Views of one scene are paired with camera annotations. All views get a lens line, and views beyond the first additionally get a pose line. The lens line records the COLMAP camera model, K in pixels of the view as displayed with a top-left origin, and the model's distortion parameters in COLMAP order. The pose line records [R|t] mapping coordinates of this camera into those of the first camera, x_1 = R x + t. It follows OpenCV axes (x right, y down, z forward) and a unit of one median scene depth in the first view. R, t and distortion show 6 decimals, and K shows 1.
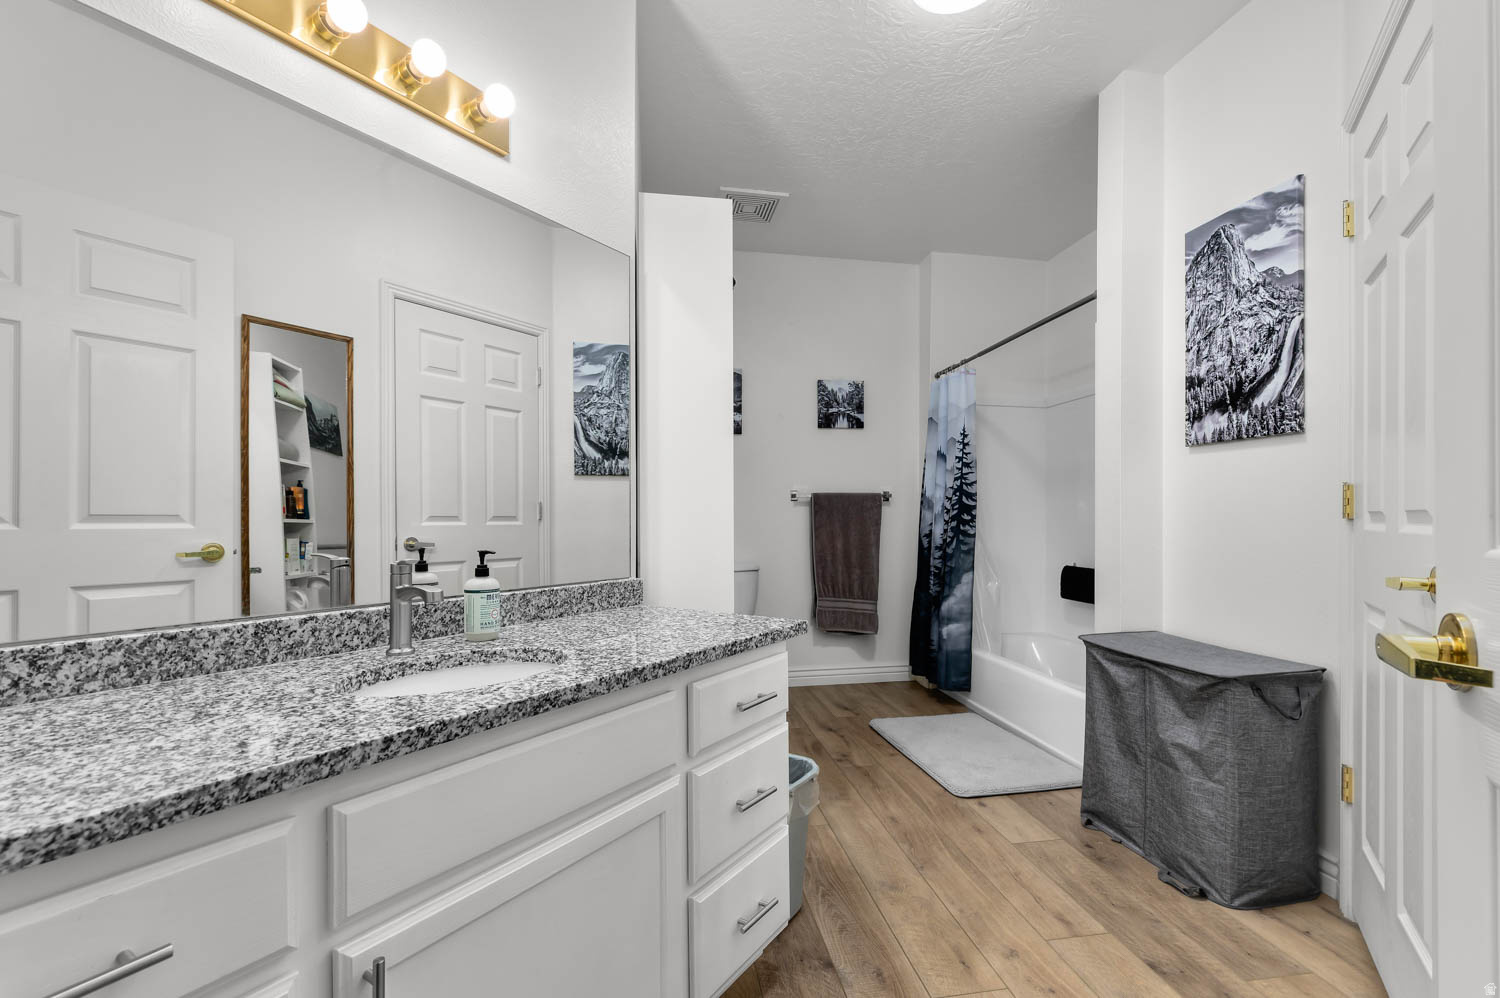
lens RADIAL K [[643.7, 0, 756.6], [0, 643.7, 509.1], [0, 0, 1]] dist [0.000249, -0.000198]
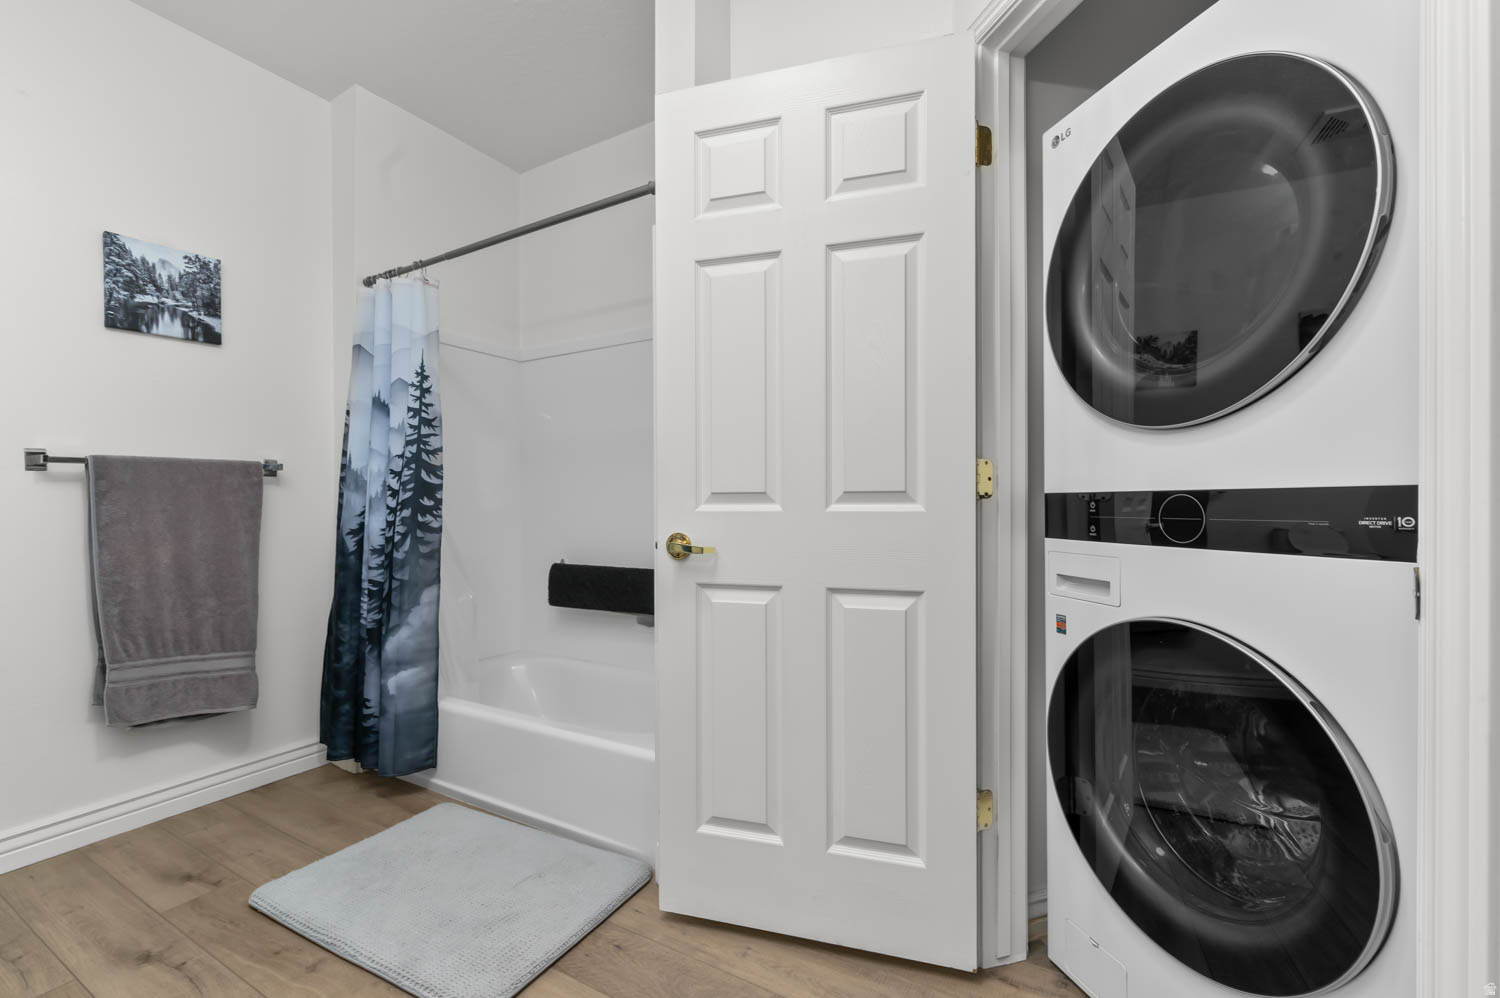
lens RADIAL K [[643.7, 0, 756.6], [0, 643.7, 509.1], [0, 0, 1]] dist [0.000249, -0.000198]
pose [[0.639303, -0.009848, 0.768892, 0.036260], [-0.006290, 0.999818, 0.018036, 0.005362], [-0.768929, -0.016367, 0.639125, 0.316703]]
